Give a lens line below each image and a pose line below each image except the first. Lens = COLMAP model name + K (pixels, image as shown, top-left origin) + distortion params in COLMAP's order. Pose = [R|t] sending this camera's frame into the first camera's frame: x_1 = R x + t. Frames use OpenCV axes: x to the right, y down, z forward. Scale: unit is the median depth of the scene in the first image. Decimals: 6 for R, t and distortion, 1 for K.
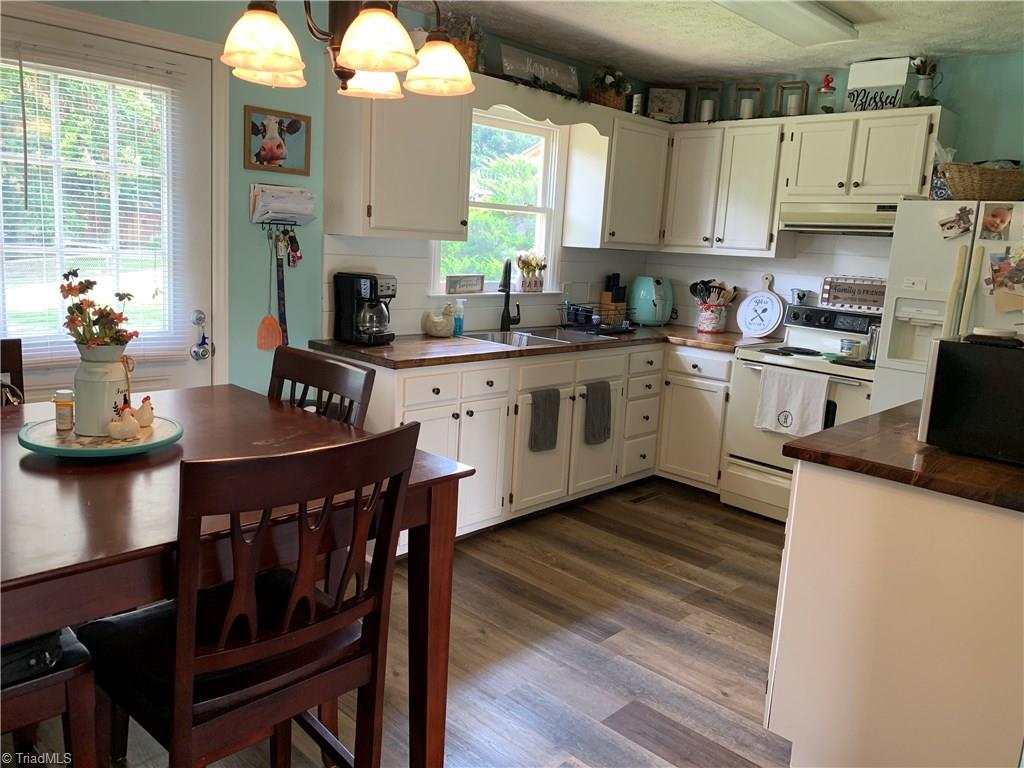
lens RADIAL K [[786.2, 0, 515.6], [0, 786.2, 387.7], [0, 0, 1]] dist [0.037065, -0.044464]
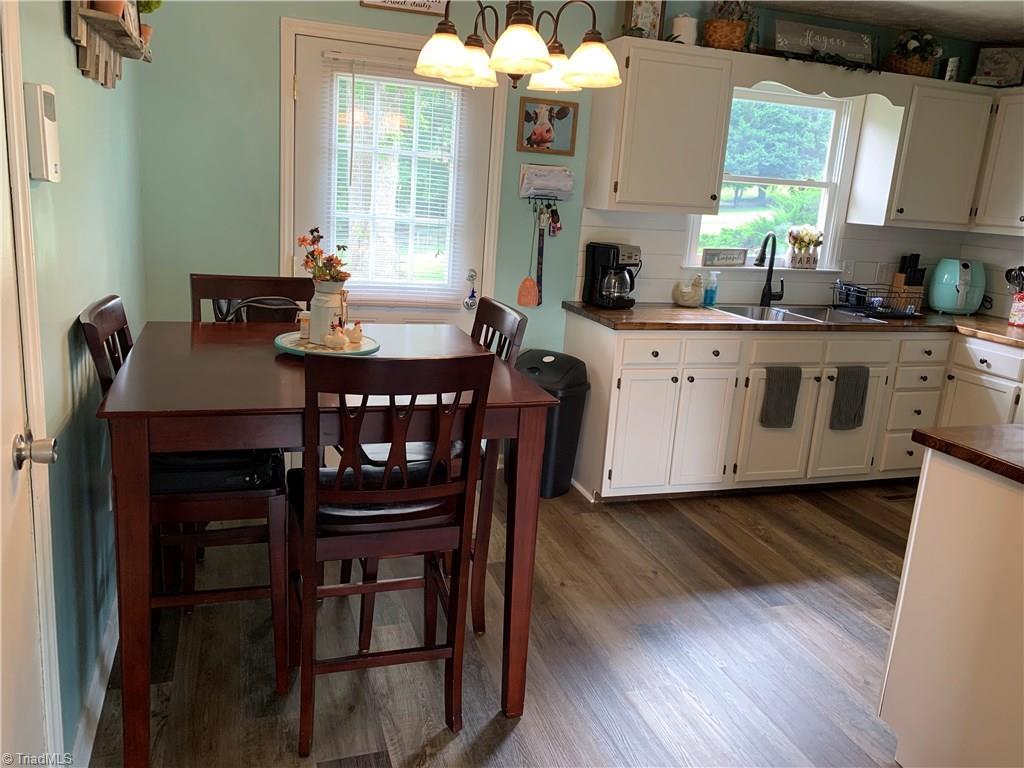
lens RADIAL K [[786.2, 0, 505.5], [0, 786.2, 383.0], [0, 0, 1]] dist [0.037065, -0.044464]
pose [[0.888541, 0.111732, -0.444984, 0.170340], [-0.101354, 0.993733, 0.047136, 0.011826], [0.447462, 0.003218, 0.894297, -0.052998]]
